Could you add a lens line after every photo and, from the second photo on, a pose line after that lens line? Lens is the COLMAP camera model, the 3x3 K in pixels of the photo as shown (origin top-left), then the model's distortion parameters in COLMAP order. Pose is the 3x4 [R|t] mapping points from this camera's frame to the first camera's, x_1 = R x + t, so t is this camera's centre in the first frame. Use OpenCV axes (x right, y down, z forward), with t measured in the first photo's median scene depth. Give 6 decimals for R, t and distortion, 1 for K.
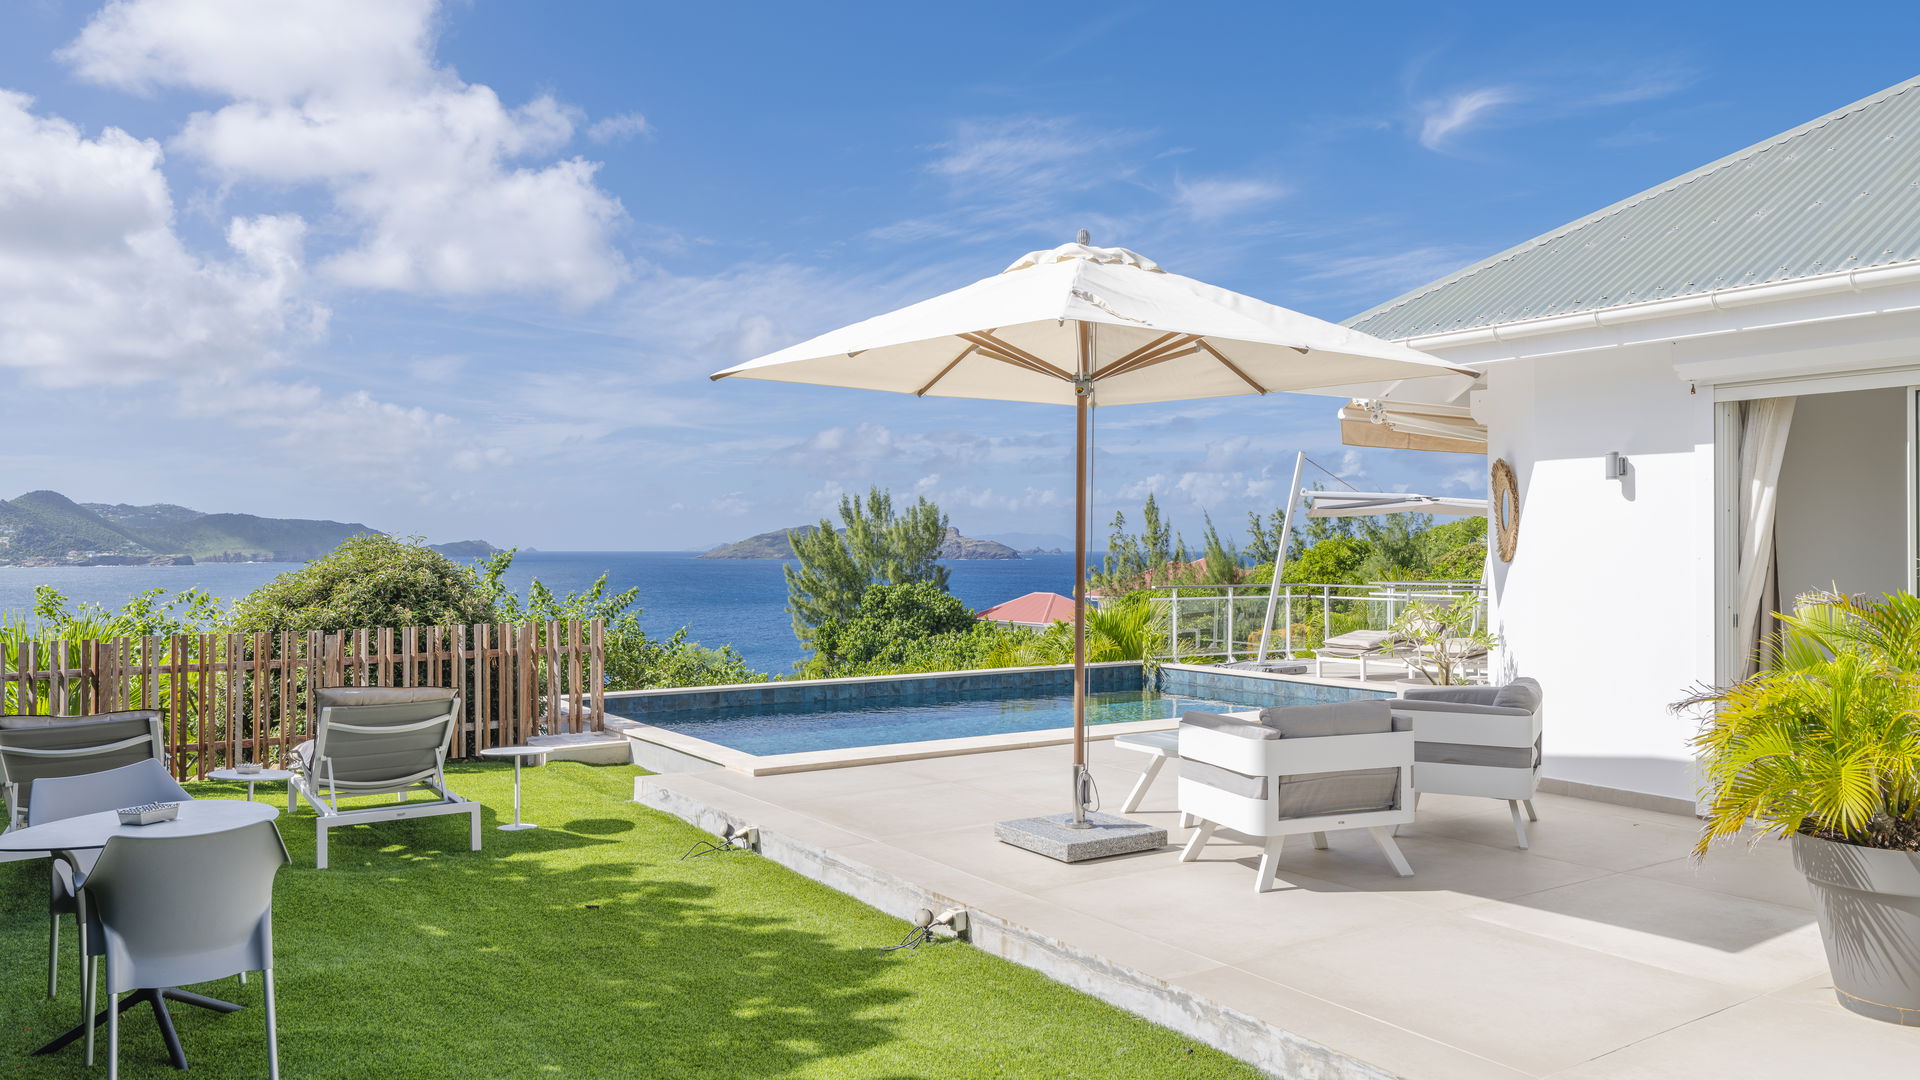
lens RADIAL K [[1431.2, 0, 950.8], [0, 1431.2, 550.5], [0, 0, 1]] dist [-0.001872, -0.002630]
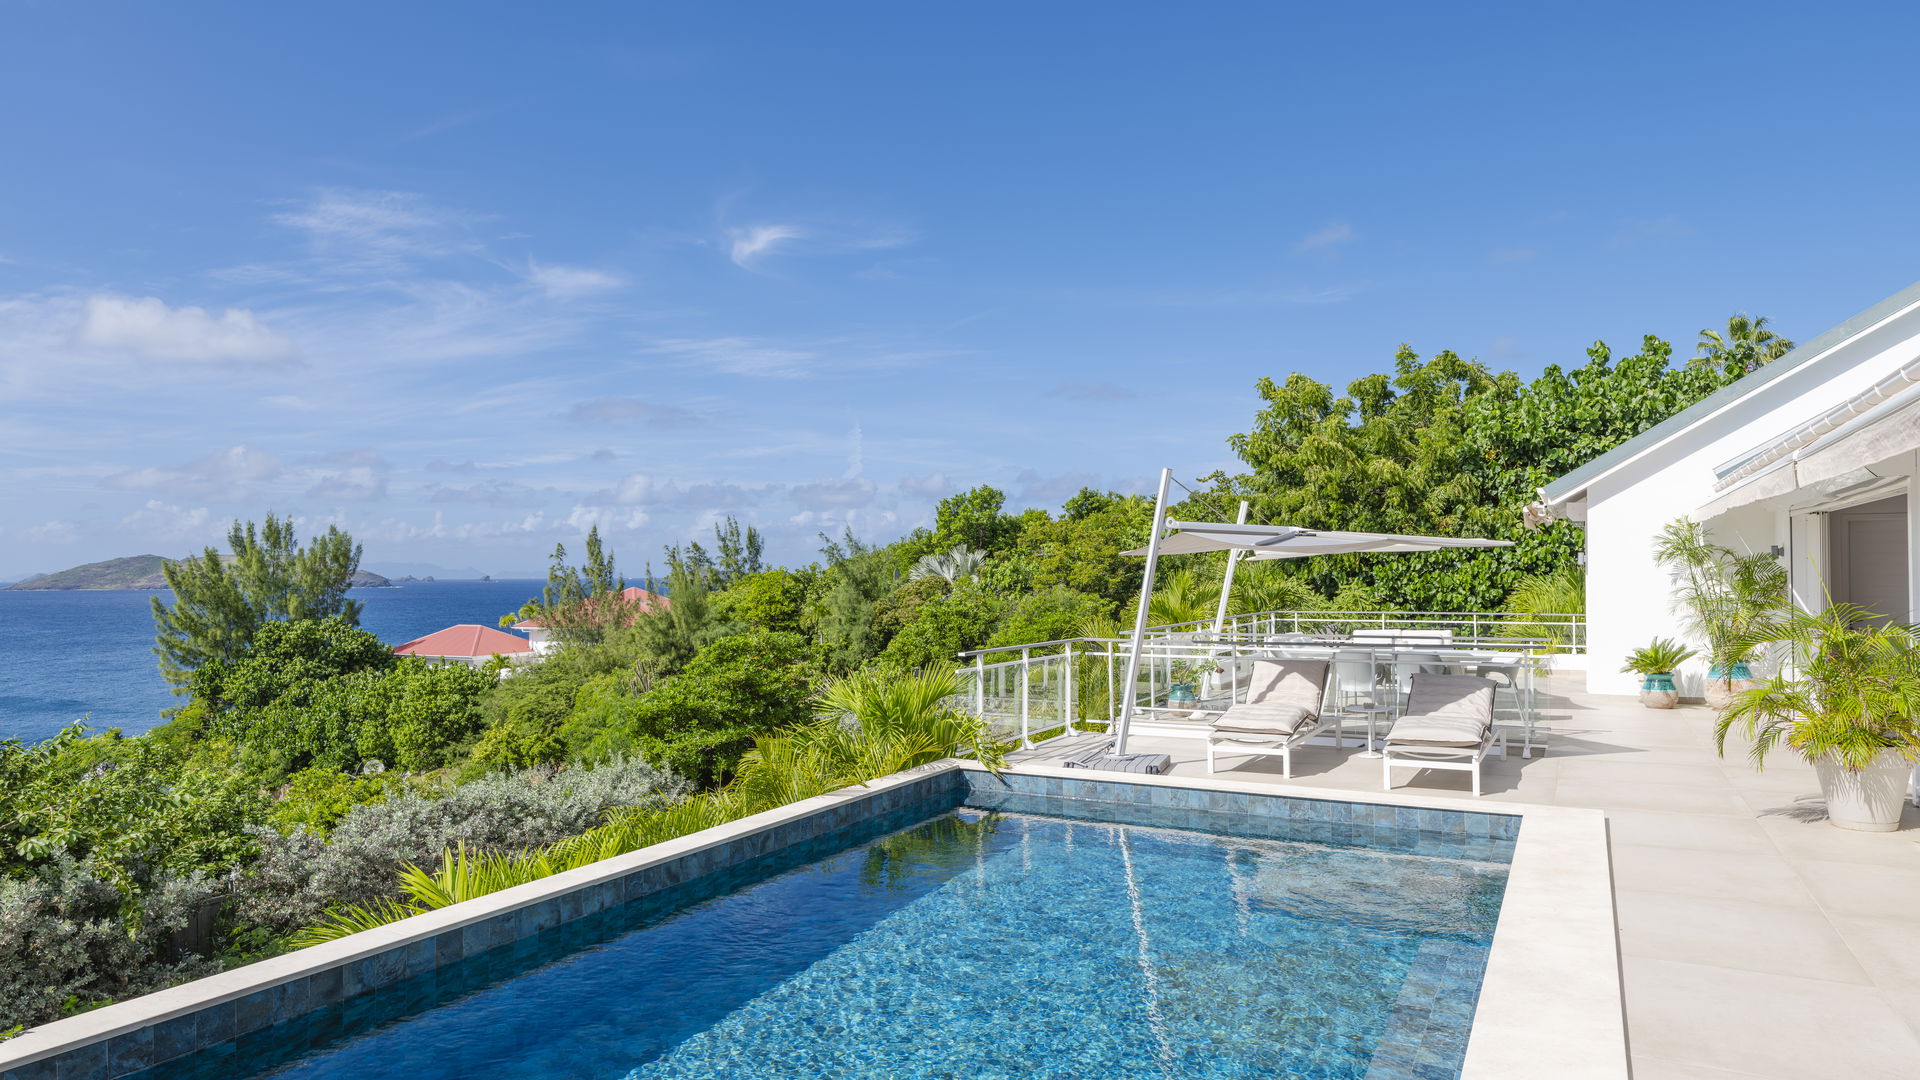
lens RADIAL K [[1189.5, 0, 954.2], [0, 1189.5, 544.2], [0, 0, 1]] dist [-0.001622, 0.004771]
pose [[0.876947, 0.008458, 0.480514, -0.036513], [0.004659, 0.999649, -0.026098, -0.003197], [-0.480565, 0.025126, 0.876599, 0.126909]]
